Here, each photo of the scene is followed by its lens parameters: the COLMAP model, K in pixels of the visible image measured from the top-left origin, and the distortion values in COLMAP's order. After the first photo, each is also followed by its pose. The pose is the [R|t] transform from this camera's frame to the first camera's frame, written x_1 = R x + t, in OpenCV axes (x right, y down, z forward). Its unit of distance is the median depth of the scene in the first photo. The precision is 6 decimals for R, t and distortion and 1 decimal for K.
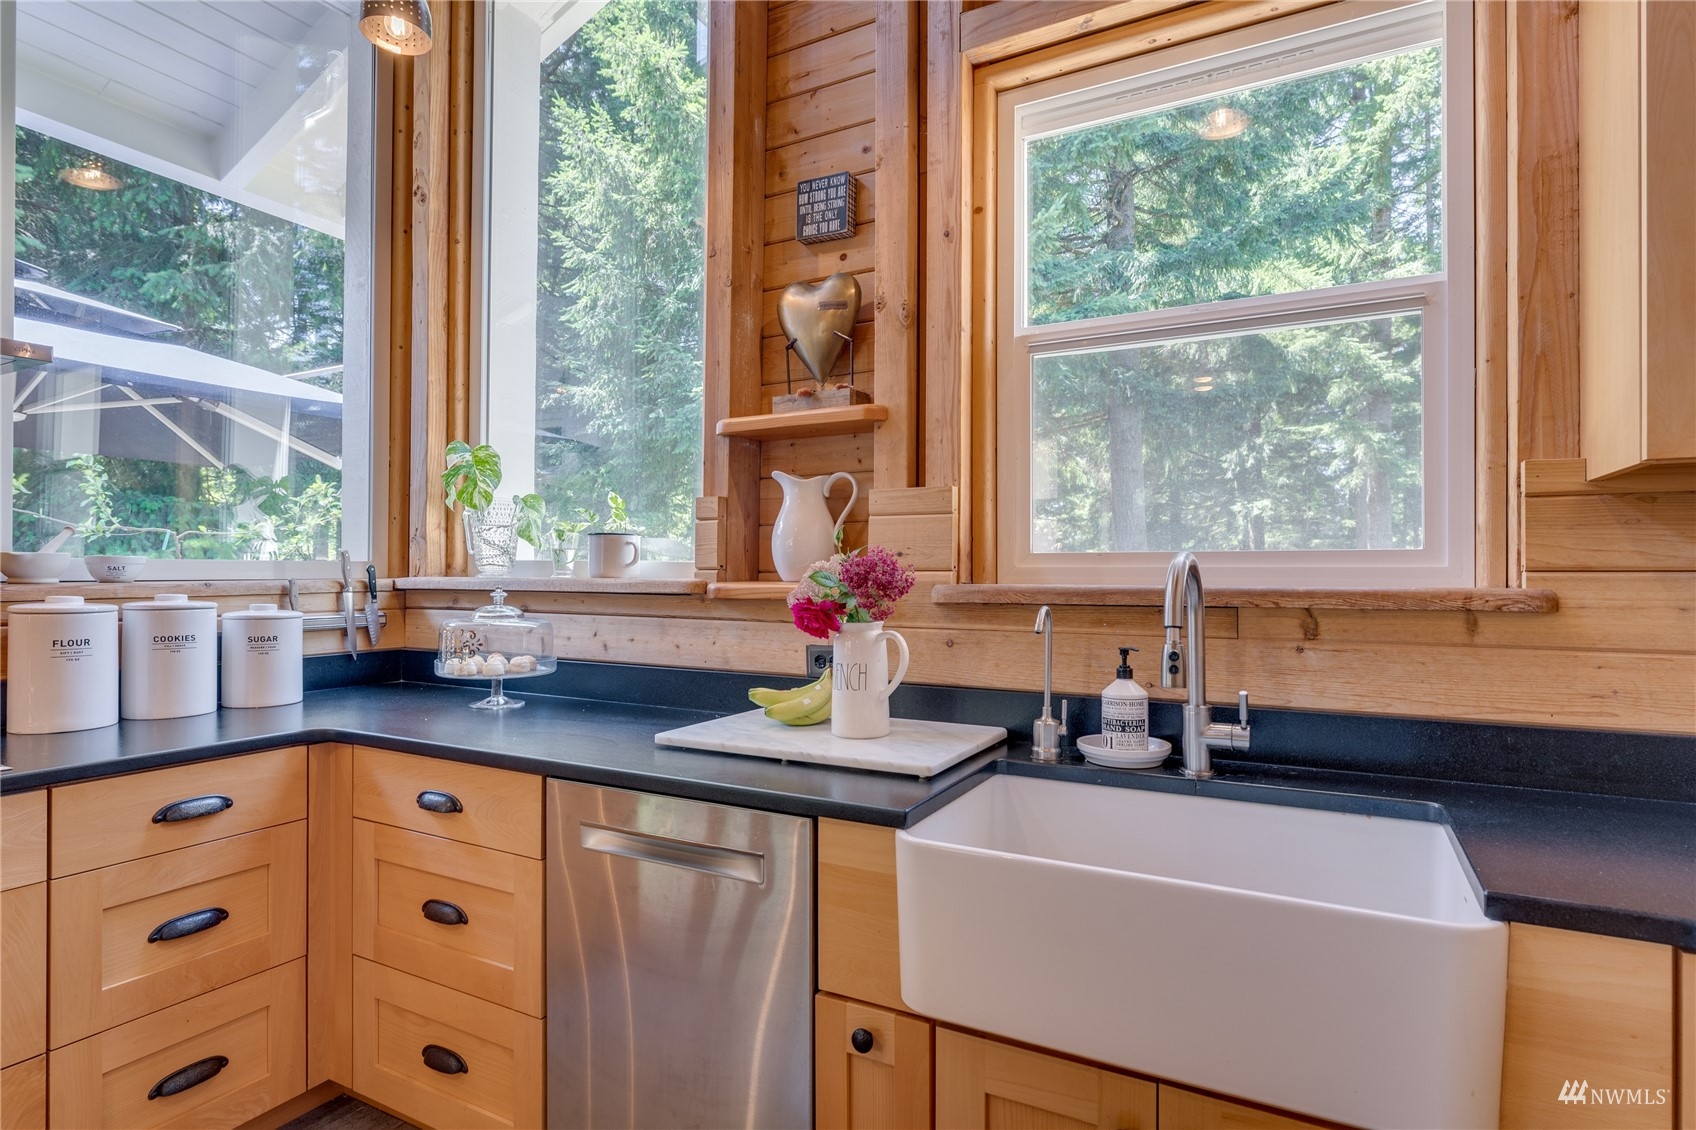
lens RADIAL K [[890.0, 0, 865.5], [0, 890.0, 565.4], [0, 0, 1]] dist [-0.001545, -0.002218]
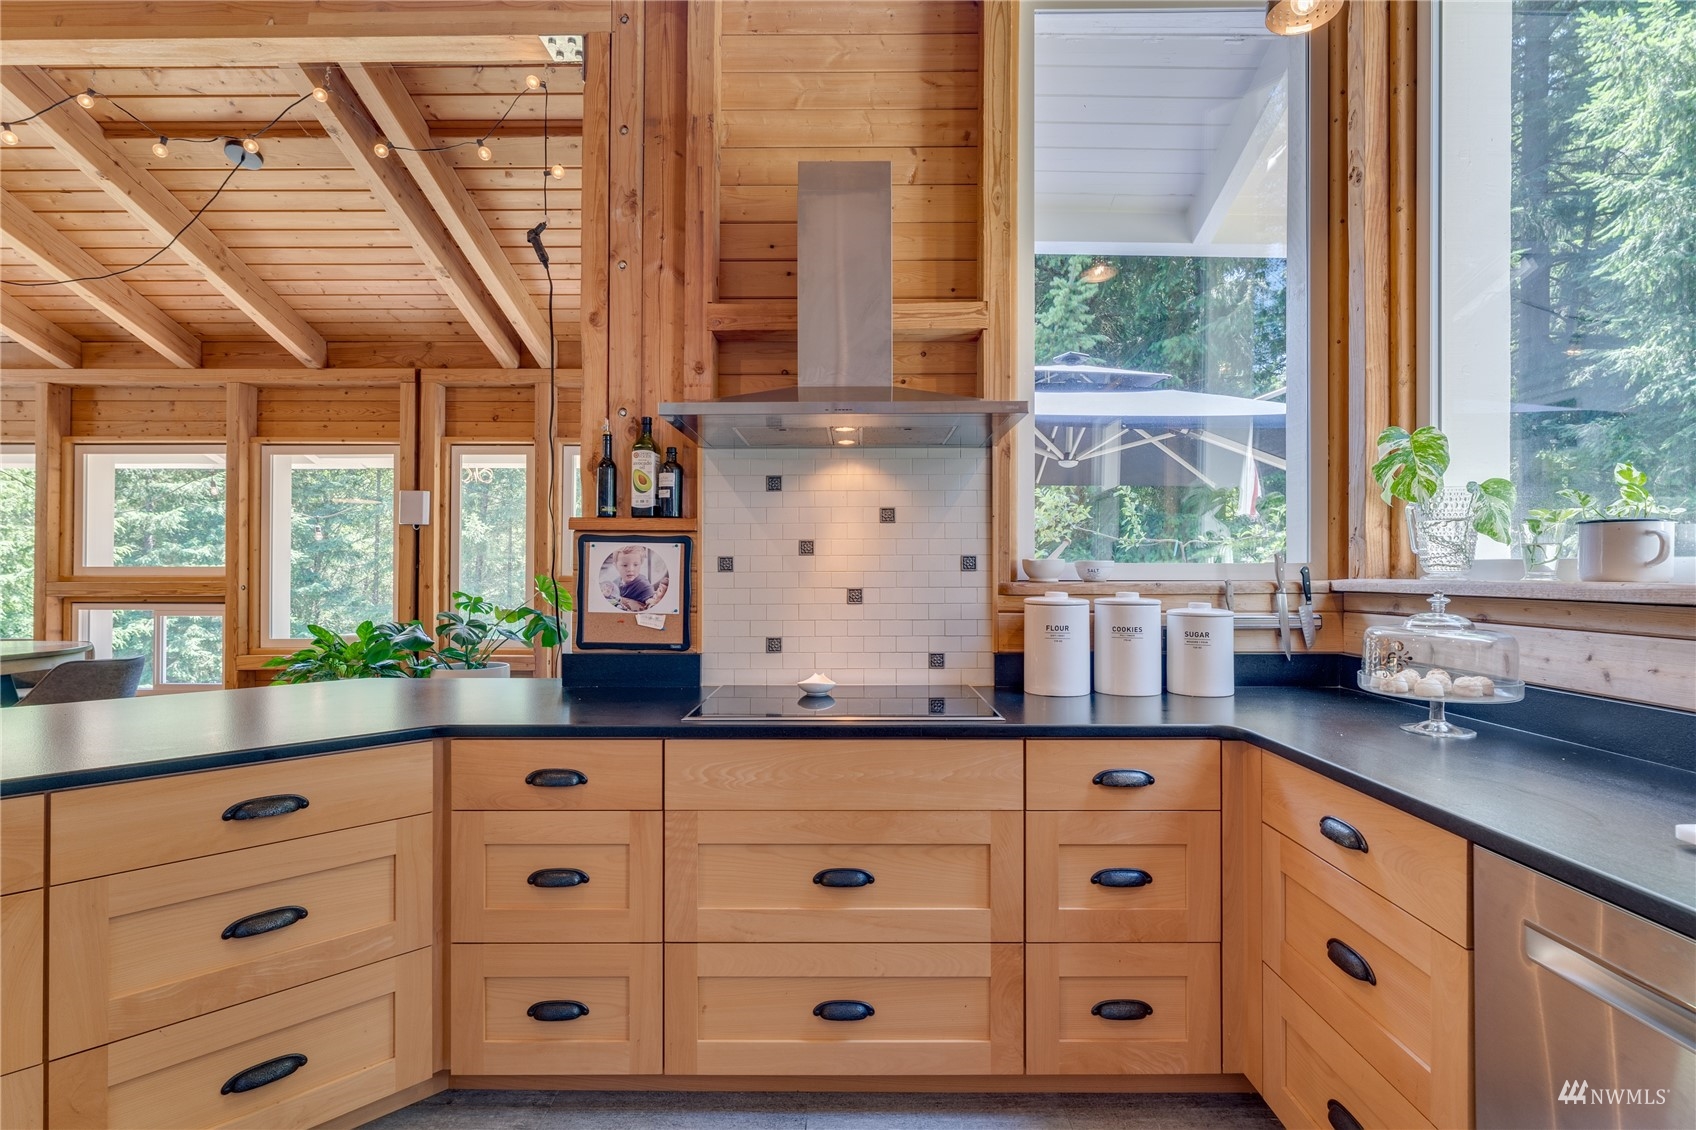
lens RADIAL K [[803.5, 0, 838.0], [0, 803.5, 565.1], [0, 0, 1]] dist [-0.003379, 0.000676]
pose [[0.460044, -0.008766, -0.887853, 0.001342], [0.006190, 0.999959, -0.006666, 0.001031], [0.887874, -0.002429, 0.460080, 0.148643]]
